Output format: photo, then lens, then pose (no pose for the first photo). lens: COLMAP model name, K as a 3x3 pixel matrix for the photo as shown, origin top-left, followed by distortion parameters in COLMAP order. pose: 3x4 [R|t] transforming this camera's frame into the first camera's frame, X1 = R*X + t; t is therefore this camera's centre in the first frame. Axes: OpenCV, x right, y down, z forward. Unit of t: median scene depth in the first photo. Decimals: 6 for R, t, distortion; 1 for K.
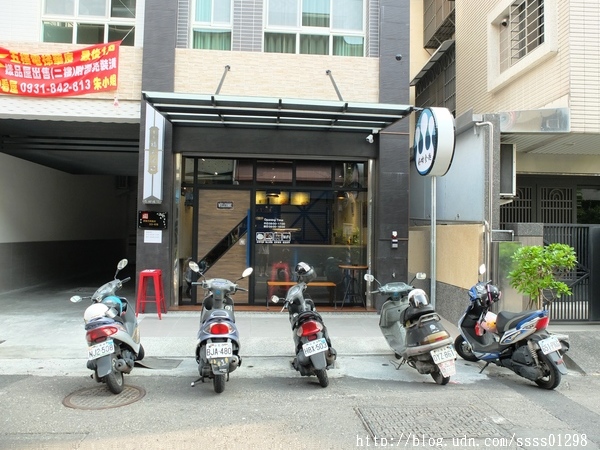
lens RADIAL K [[465.9, 0, 296.9], [0, 465.9, 227.8], [0, 0, 1]] dist [-0.002371, 0.004117]
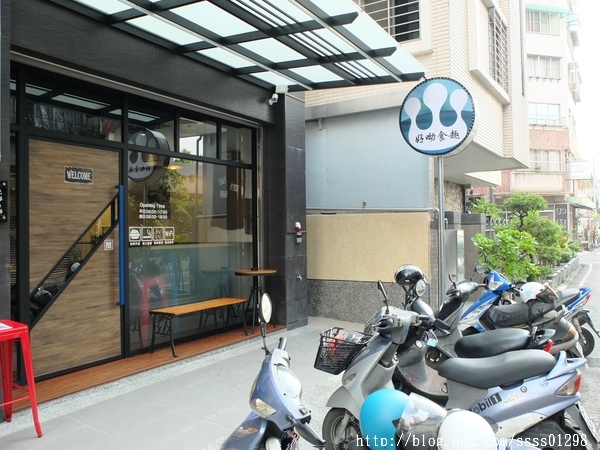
lens RADIAL K [[485.7, 0, 299.9], [0, 485.7, 226.7], [0, 0, 1]] dist [-0.044836, 0.001388]
pose [[0.610380, -0.019044, 0.791880, -0.428523], [0.005091, 0.999785, 0.020120, -0.001006], [-0.792092, -0.008250, 0.610346, 0.482032]]
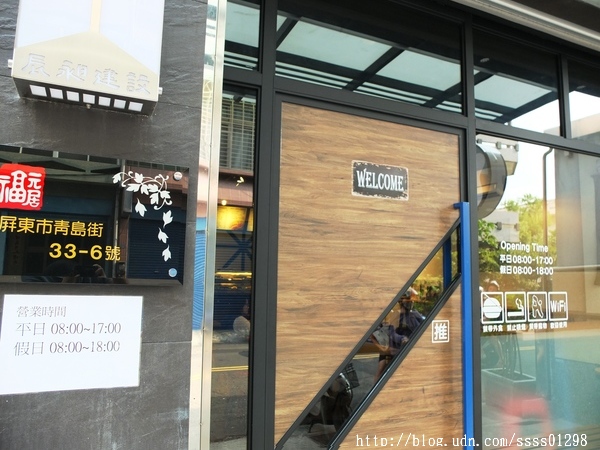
lens RADIAL K [[465.9, 0, 307.3], [0, 465.9, 239.2], [0, 0, 1]] dist [-0.002371, 0.004117]
pose [[0.943632, 0.023548, 0.330158, -0.269760], [-0.001960, 0.997846, -0.065569, -0.002384], [-0.330991, 0.061226, 0.941646, 0.788939]]
